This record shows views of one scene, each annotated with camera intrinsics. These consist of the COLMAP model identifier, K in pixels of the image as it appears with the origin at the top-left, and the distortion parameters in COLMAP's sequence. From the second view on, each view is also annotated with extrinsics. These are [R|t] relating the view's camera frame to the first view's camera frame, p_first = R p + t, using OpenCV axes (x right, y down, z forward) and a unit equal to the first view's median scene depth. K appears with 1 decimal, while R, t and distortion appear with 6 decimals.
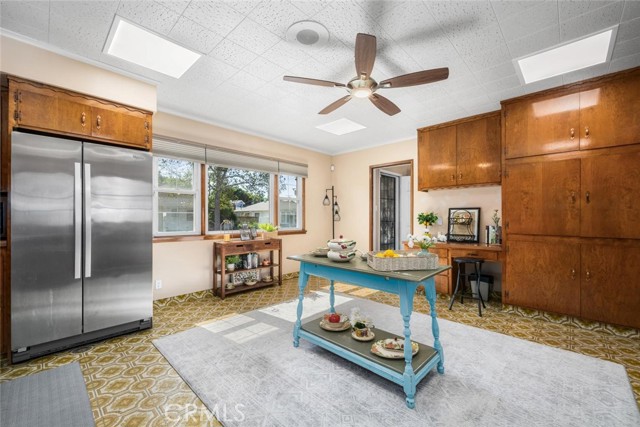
lens RADIAL K [[261.7, 0, 320.0], [0, 261.7, 213.5], [0, 0, 1]] dist [0.002024, 0.000218]
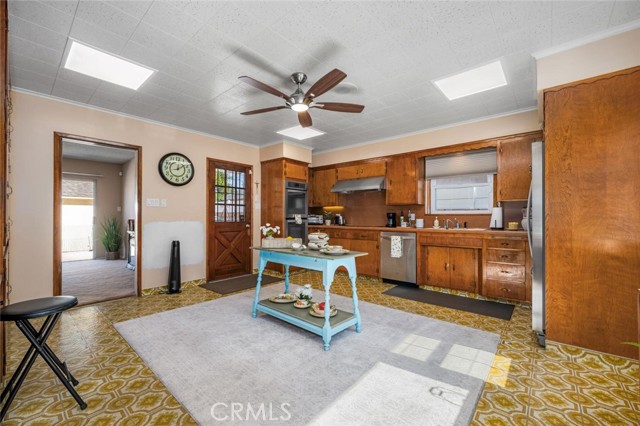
lens RADIAL K [[261.7, 0, 320.0], [0, 261.7, 213.0], [0, 0, 1]] dist [0.002024, 0.000218]
pose [[-0.998588, 0.000775, -0.053124, 0.086527], [0.002130, 0.999674, -0.025451, 0.019347], [0.053087, -0.025528, -0.998264, 1.405493]]
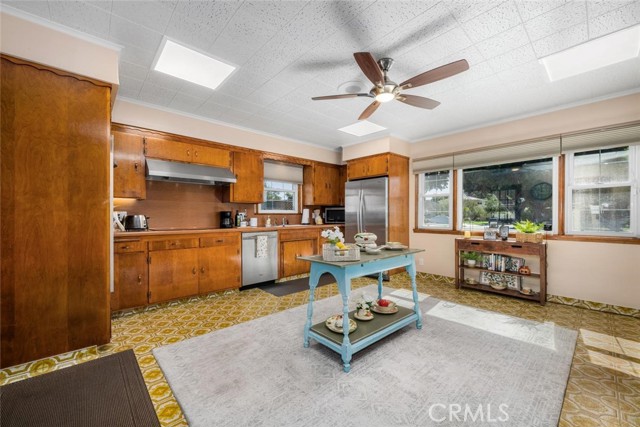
lens RADIAL K [[255.7, 0, 318.4], [0, 255.7, 216.4], [0, 0, 1]] dist [-0.000342, -0.000016]
pose [[-0.074014, 0.004566, -0.997247, 0.795764], [0.013529, 0.999902, 0.003574, 0.008049], [0.997165, -0.013227, -0.074068, 0.523557]]
